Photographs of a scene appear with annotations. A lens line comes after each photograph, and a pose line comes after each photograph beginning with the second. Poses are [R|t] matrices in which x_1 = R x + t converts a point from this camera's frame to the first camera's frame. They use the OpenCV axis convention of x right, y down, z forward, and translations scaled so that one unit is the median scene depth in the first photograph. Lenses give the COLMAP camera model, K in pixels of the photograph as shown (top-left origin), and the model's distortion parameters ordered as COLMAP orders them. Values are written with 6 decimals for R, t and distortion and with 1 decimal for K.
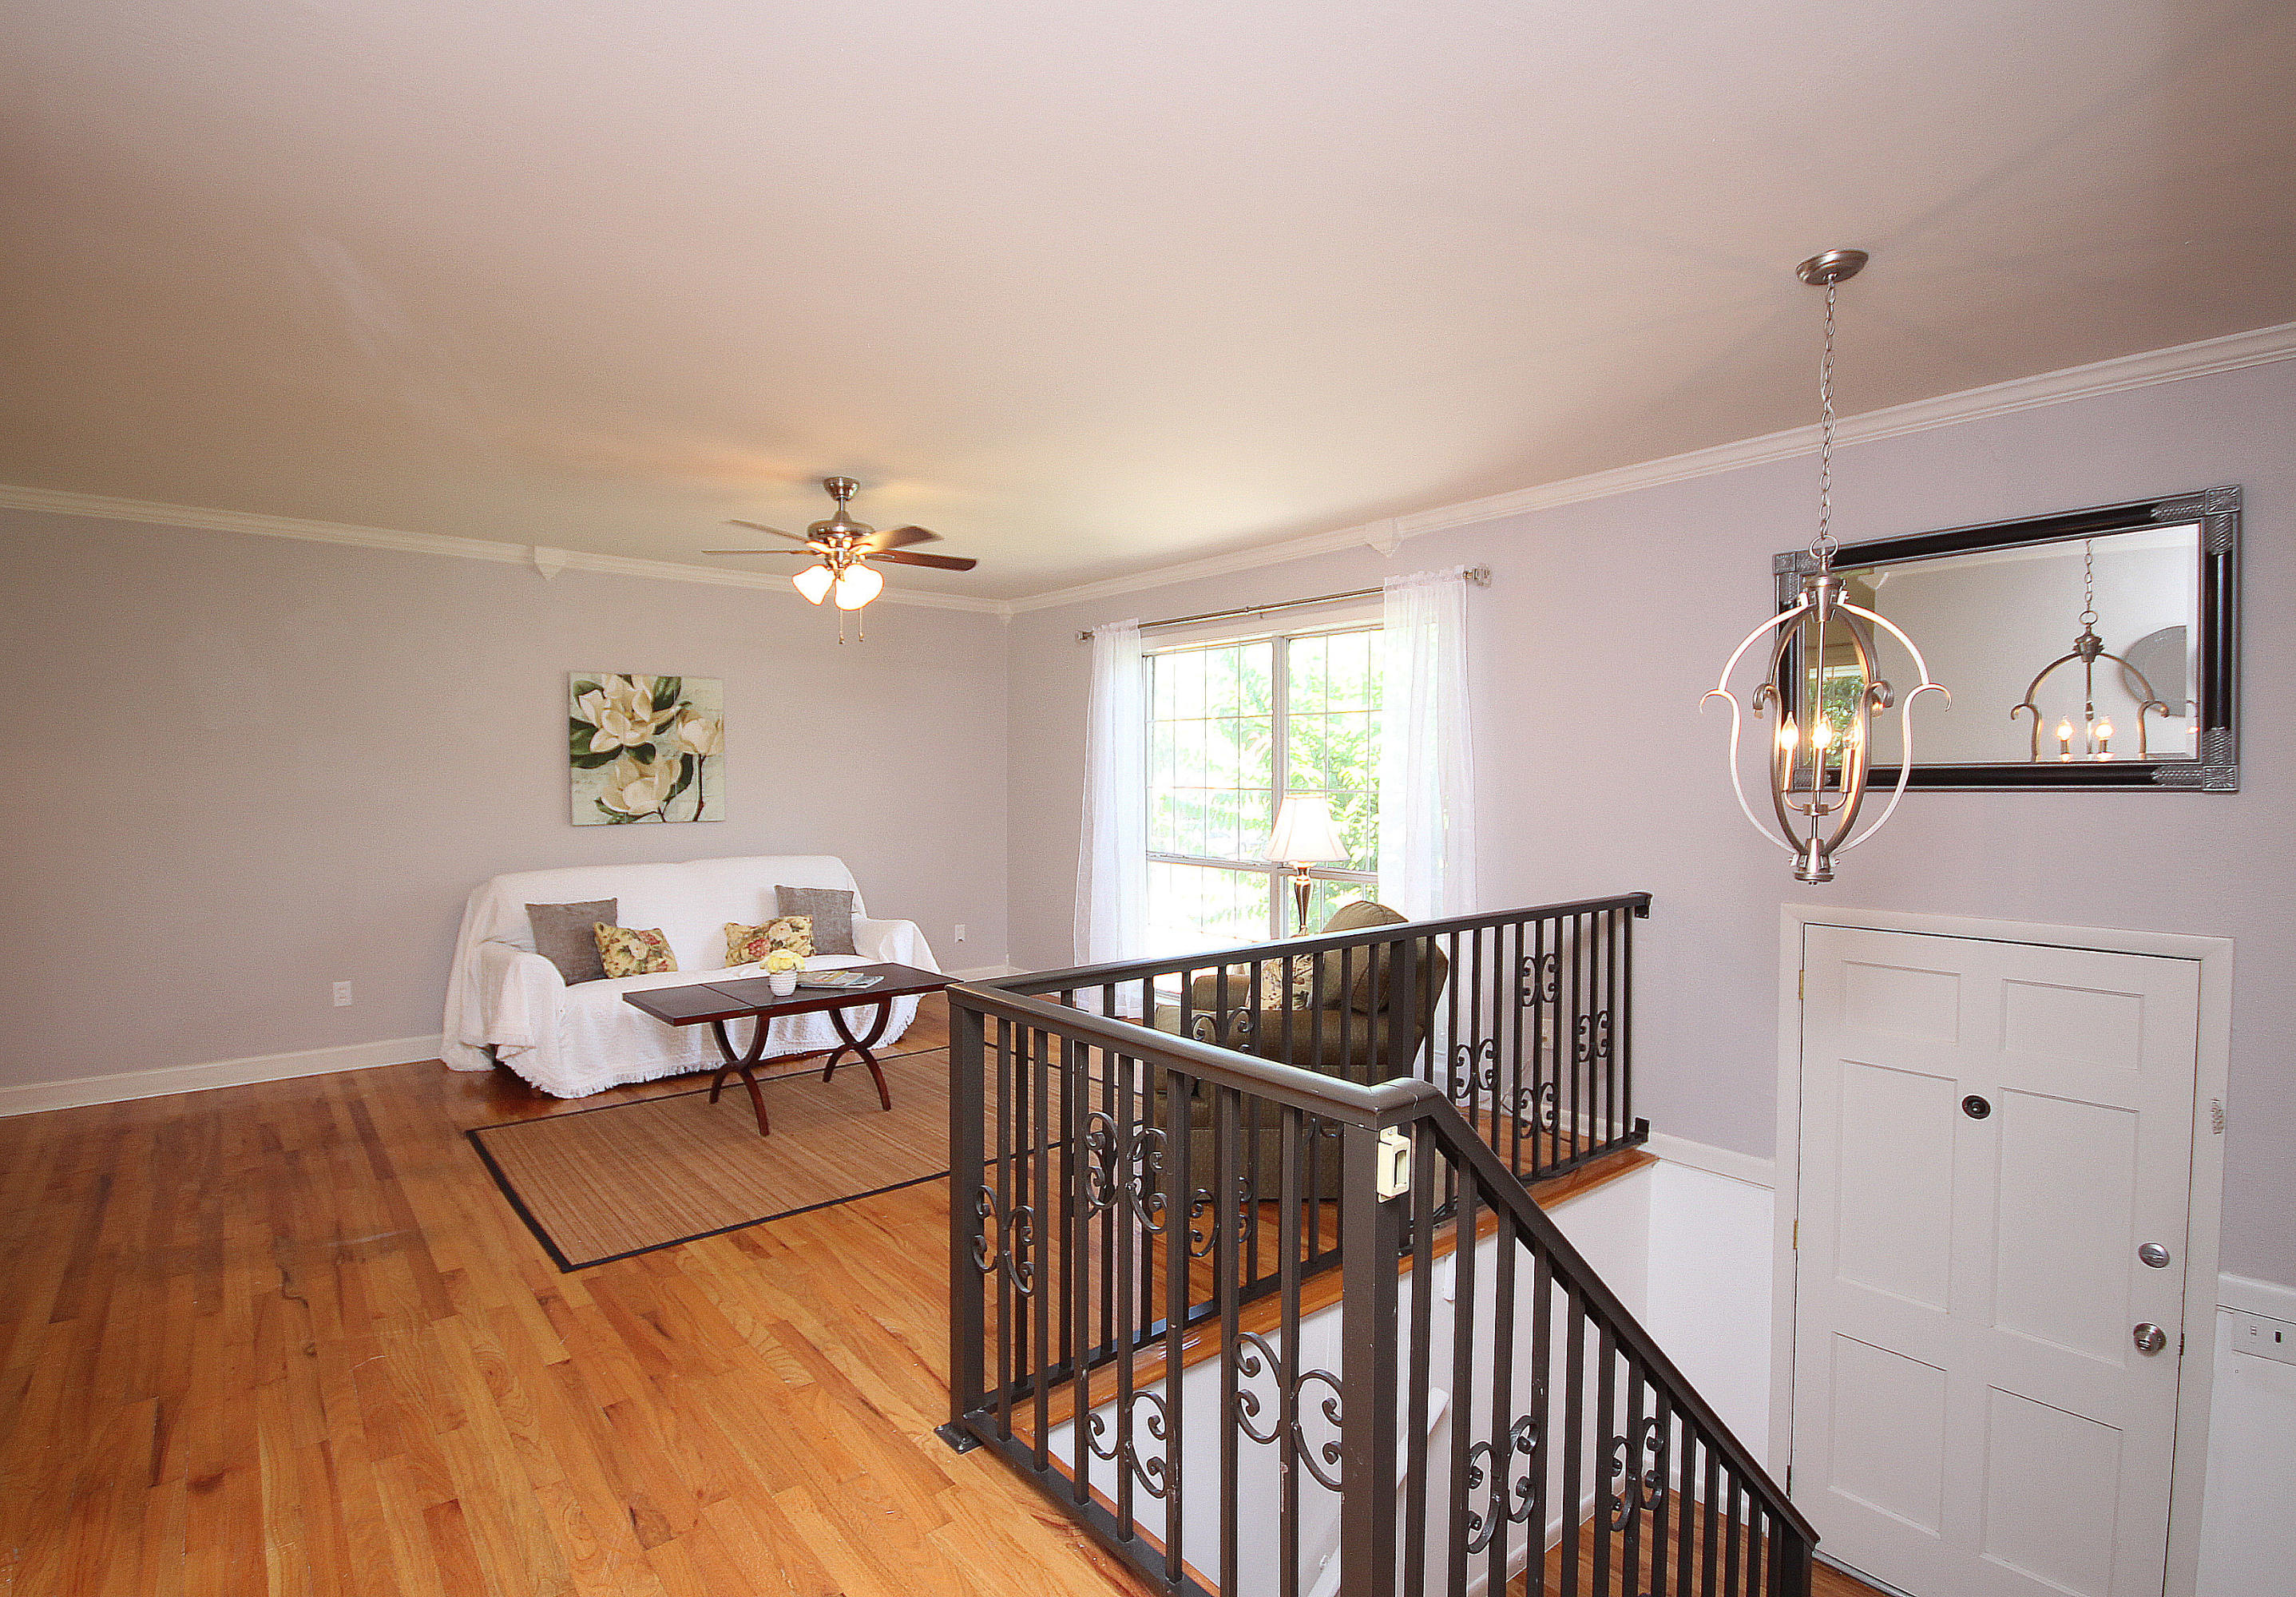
lens RADIAL K [[1123.3, 0, 1093.1], [0, 1123.3, 814.4], [0, 0, 1]] dist [0.002801, 0.000545]
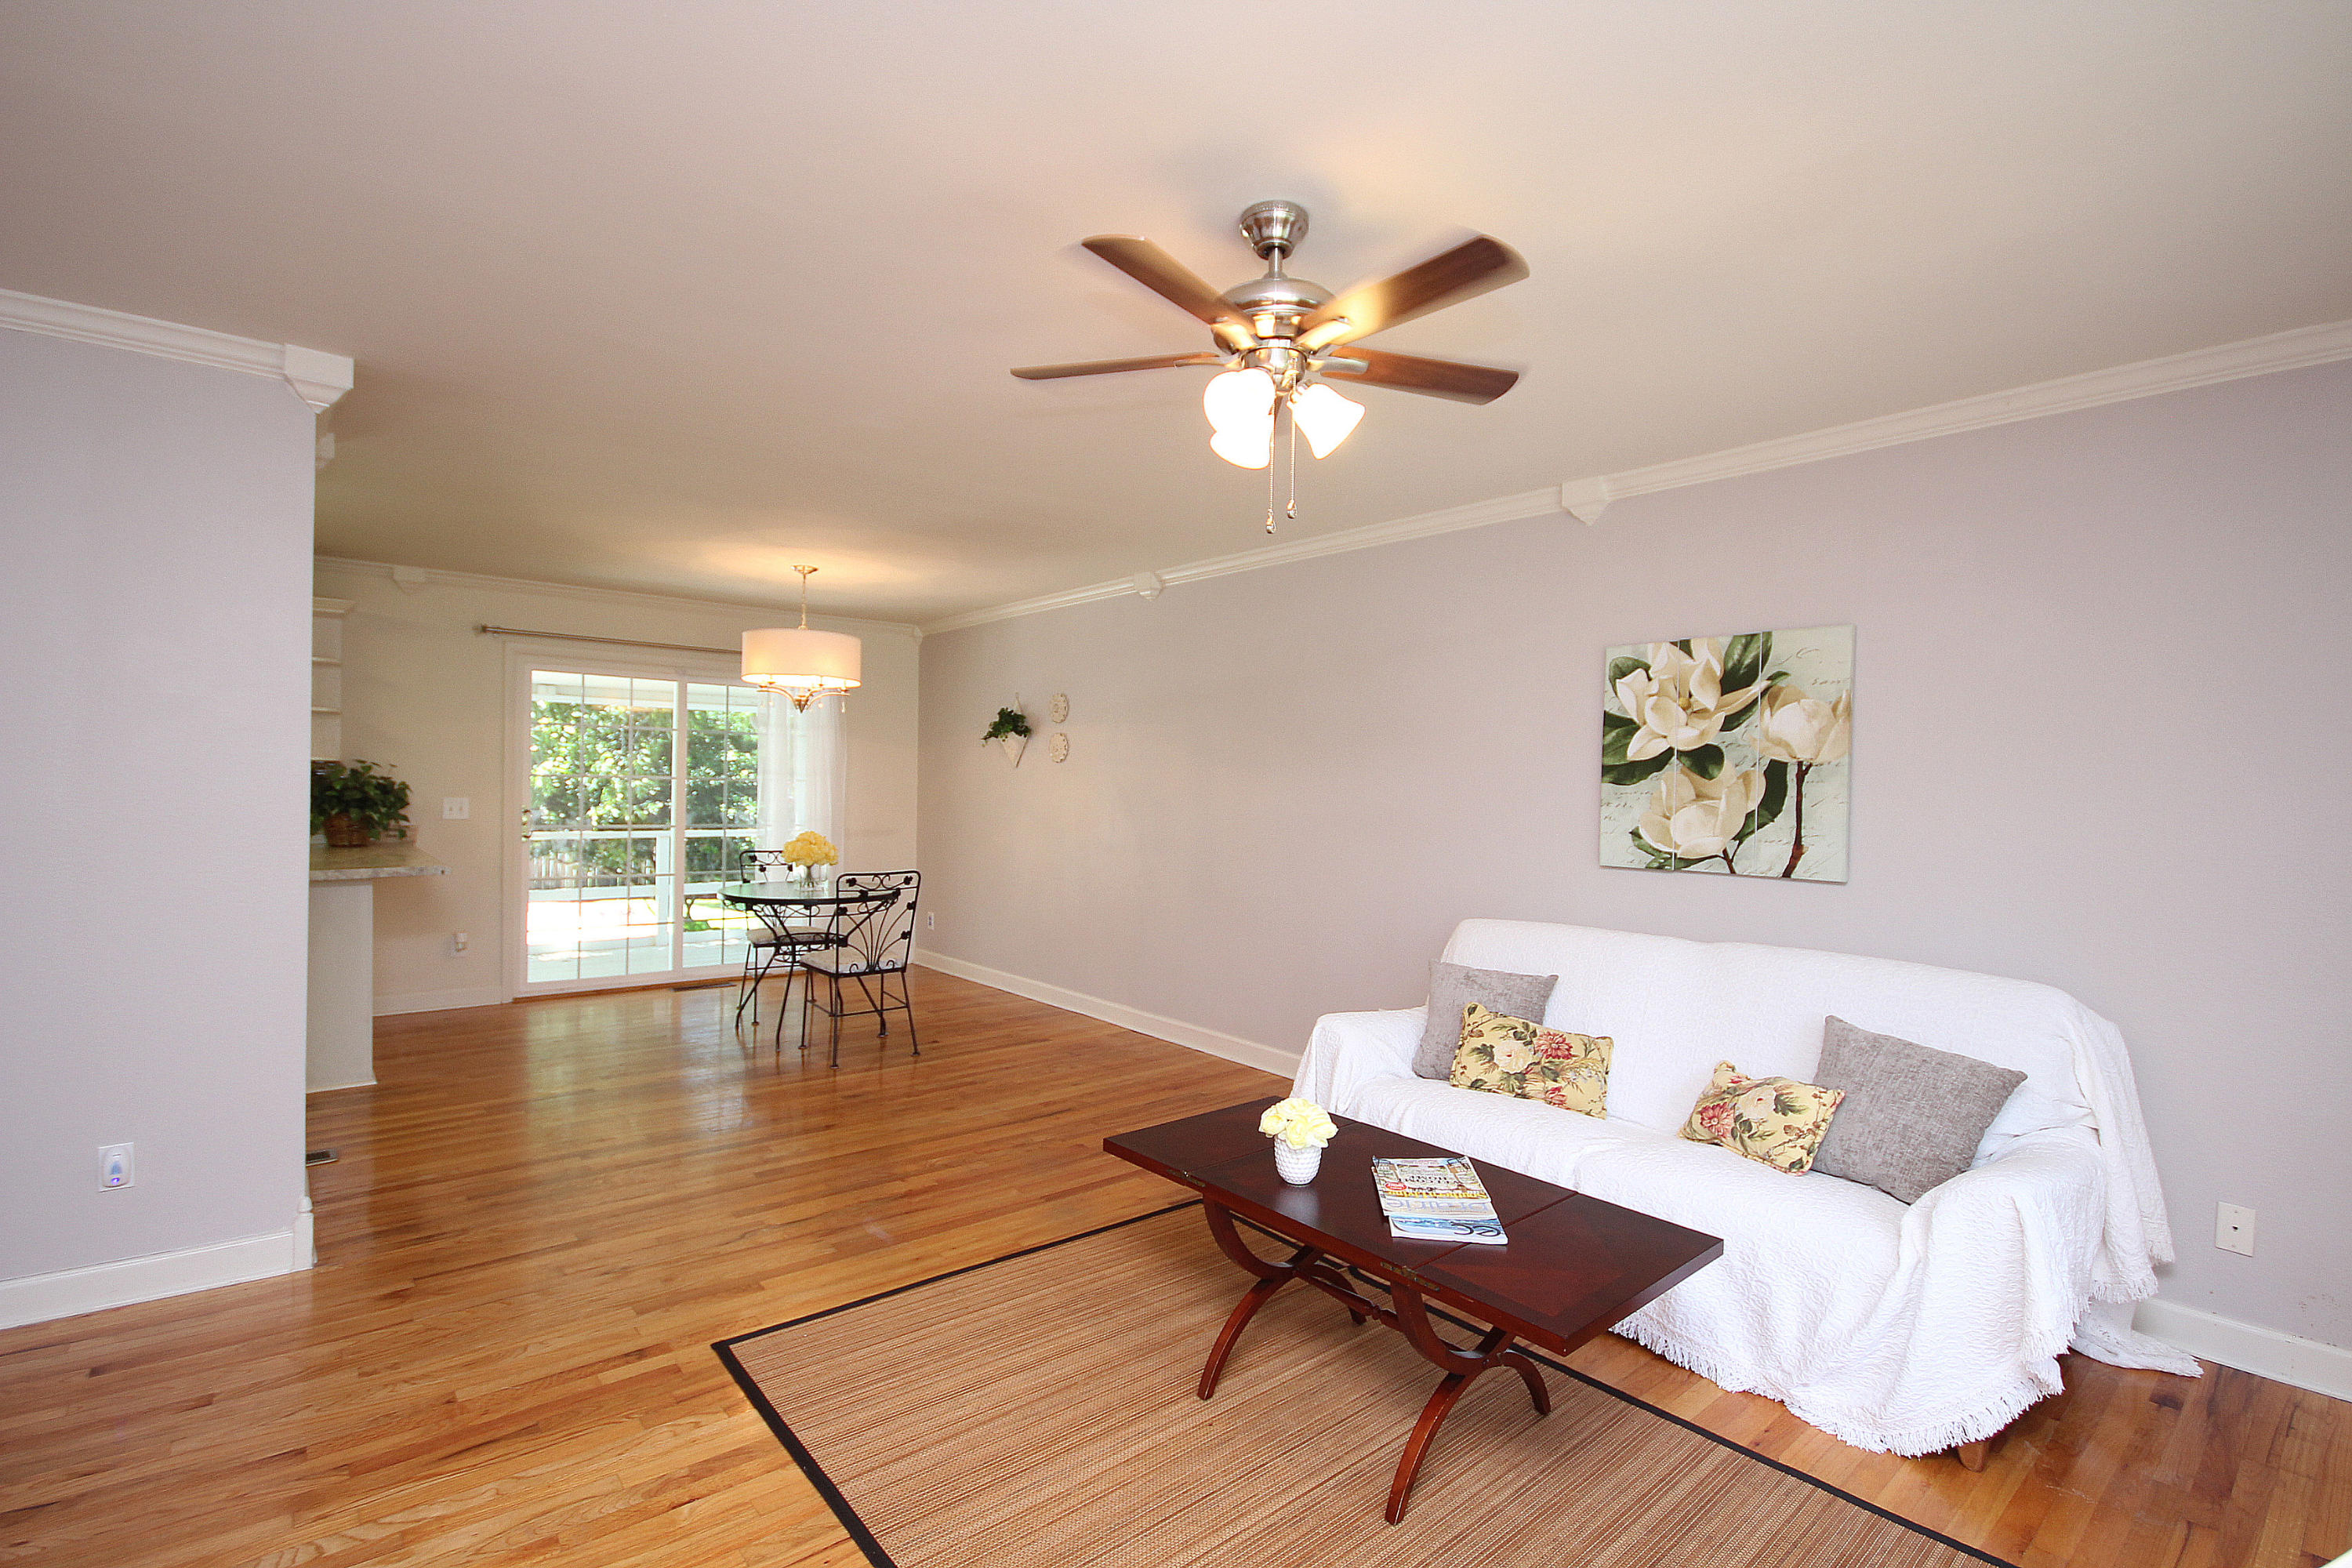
lens RADIAL K [[1079.6, 0, 1170.2], [0, 1079.6, 794.9], [0, 0, 1]] dist [-0.001414, -0.004601]
pose [[0.033870, 0.012493, -0.999348, 0.199092], [-0.054961, 0.998432, 0.010619, -0.026201], [0.997914, 0.054565, 0.034504, 0.700311]]
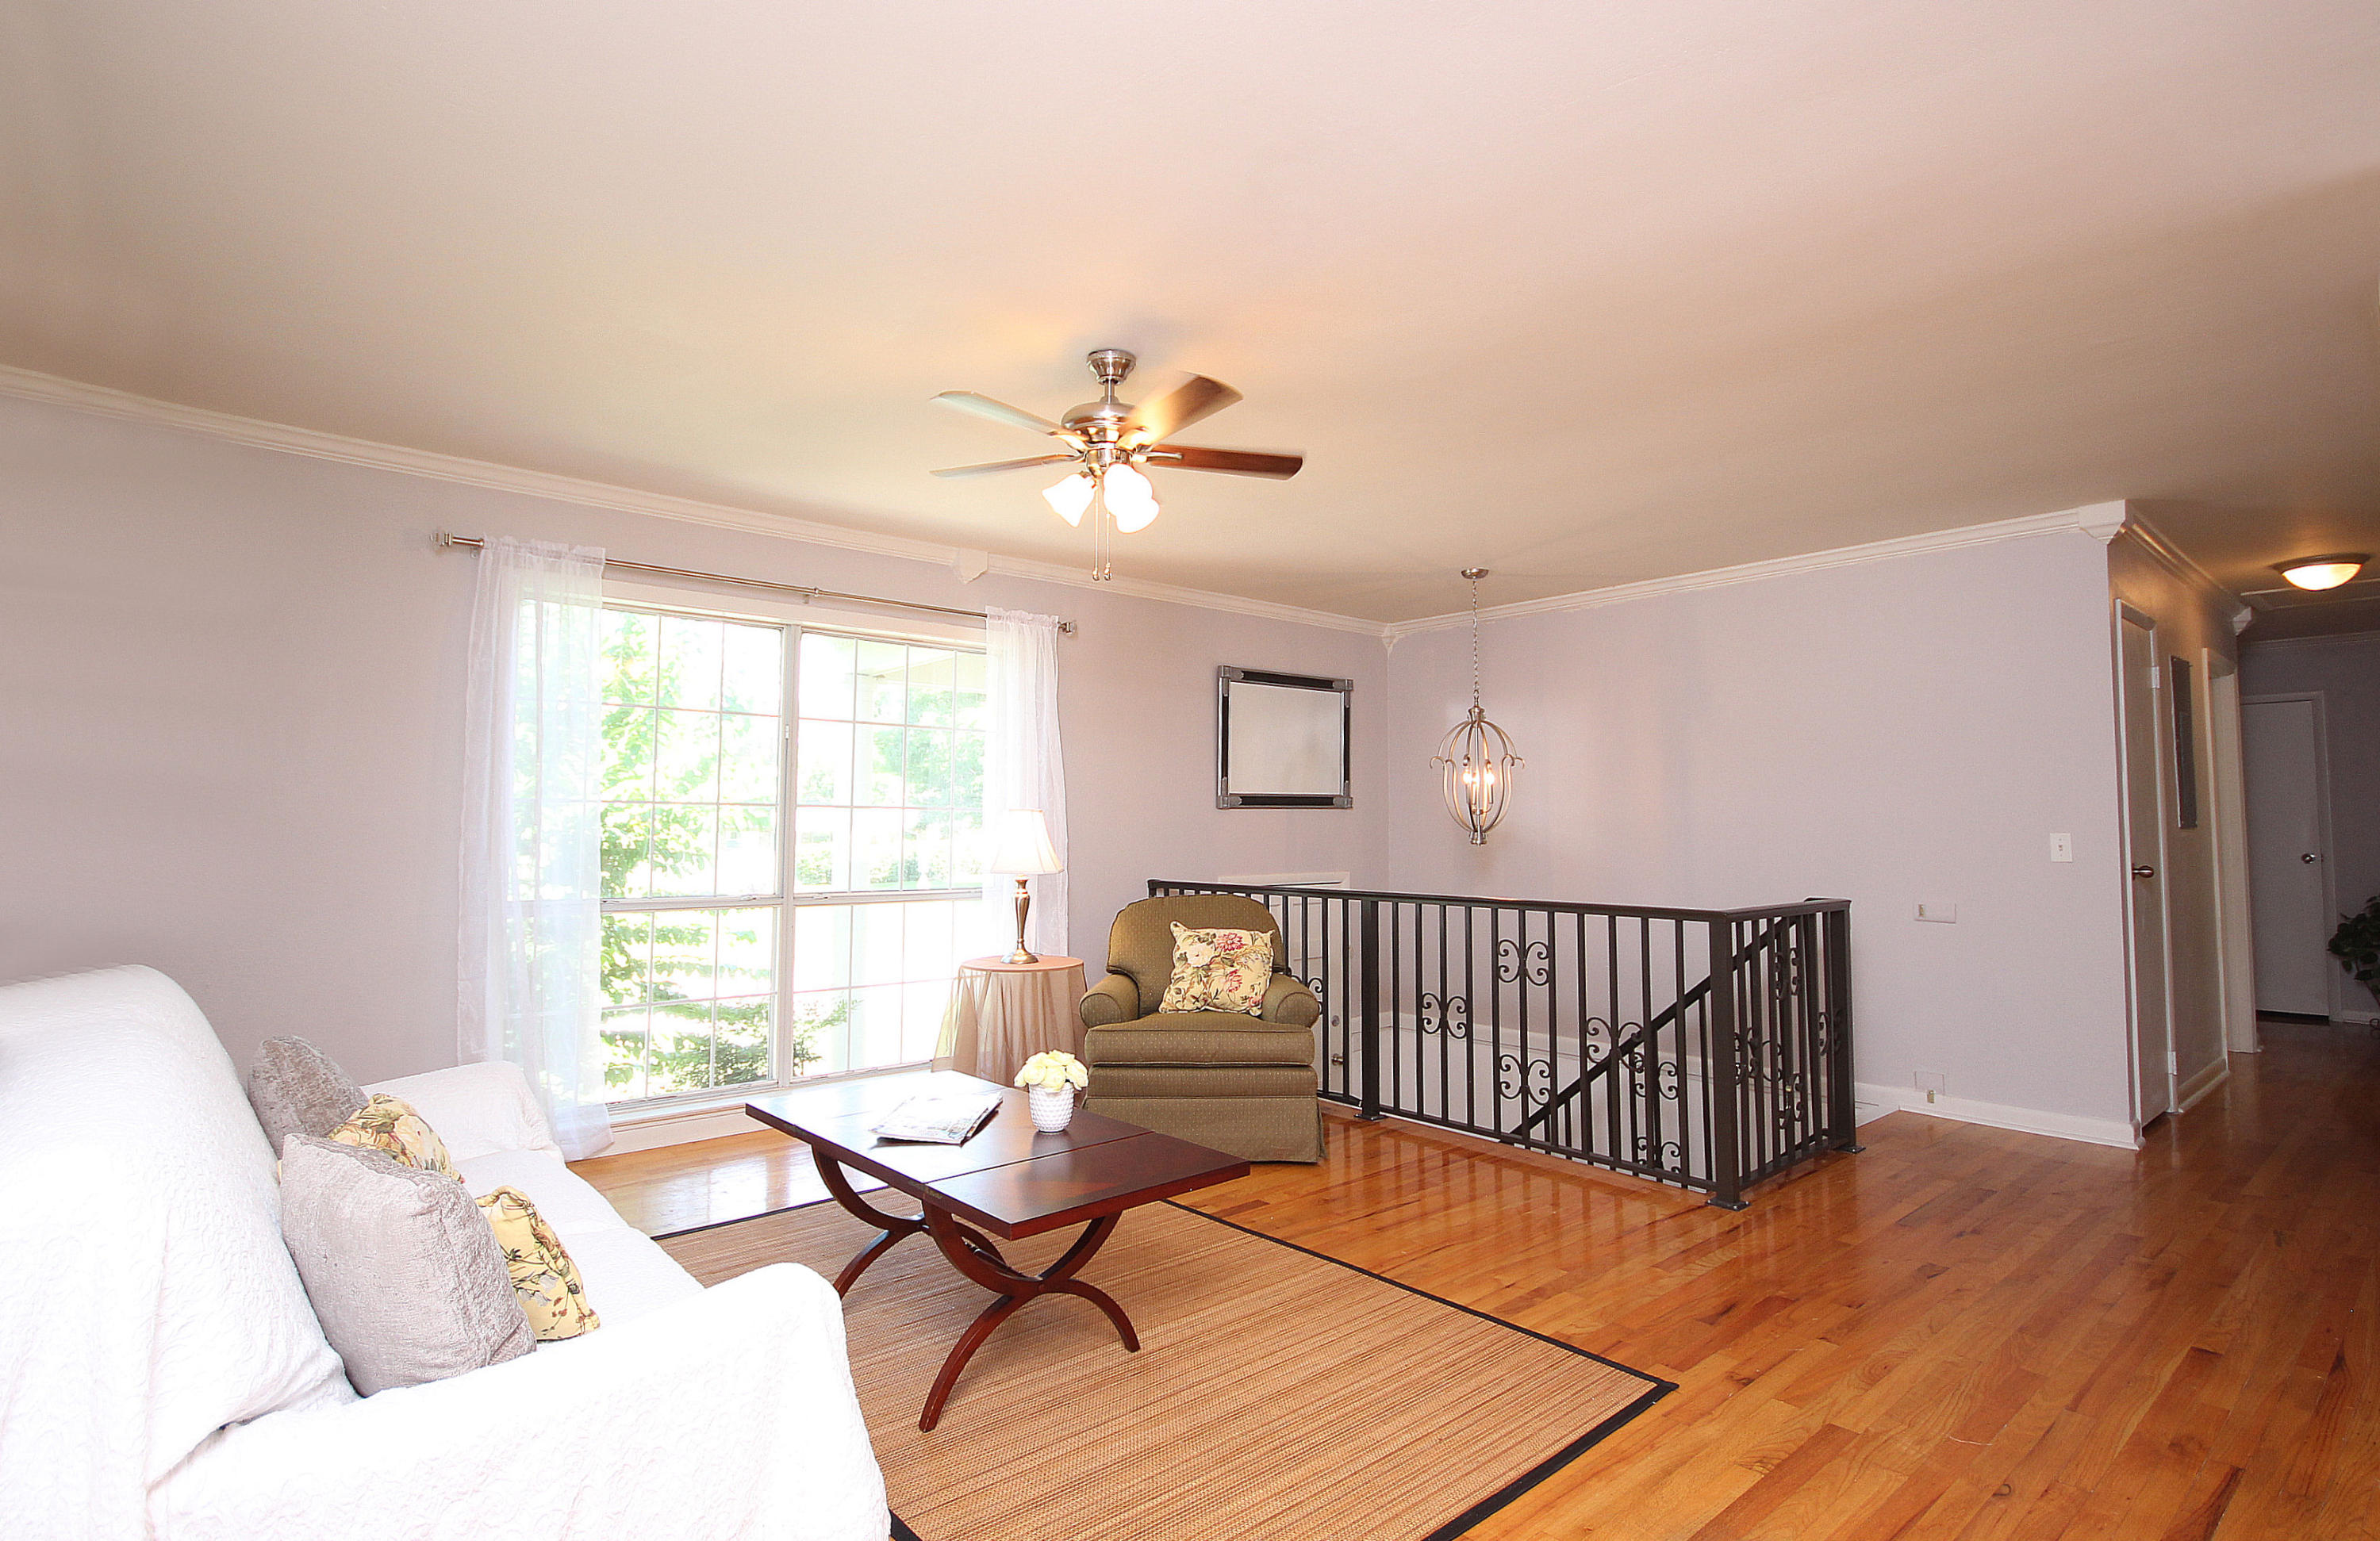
lens RADIAL K [[1140.2, 0, 1154.4], [0, 1140.2, 771.9], [0, 0, 1]] dist [-0.012113, -0.000428]
pose [[-0.022548, 0.045131, 0.998727, -0.684653], [0.029718, 0.998569, -0.044453, -0.001136], [-0.999304, 0.028678, -0.023857, 0.735068]]
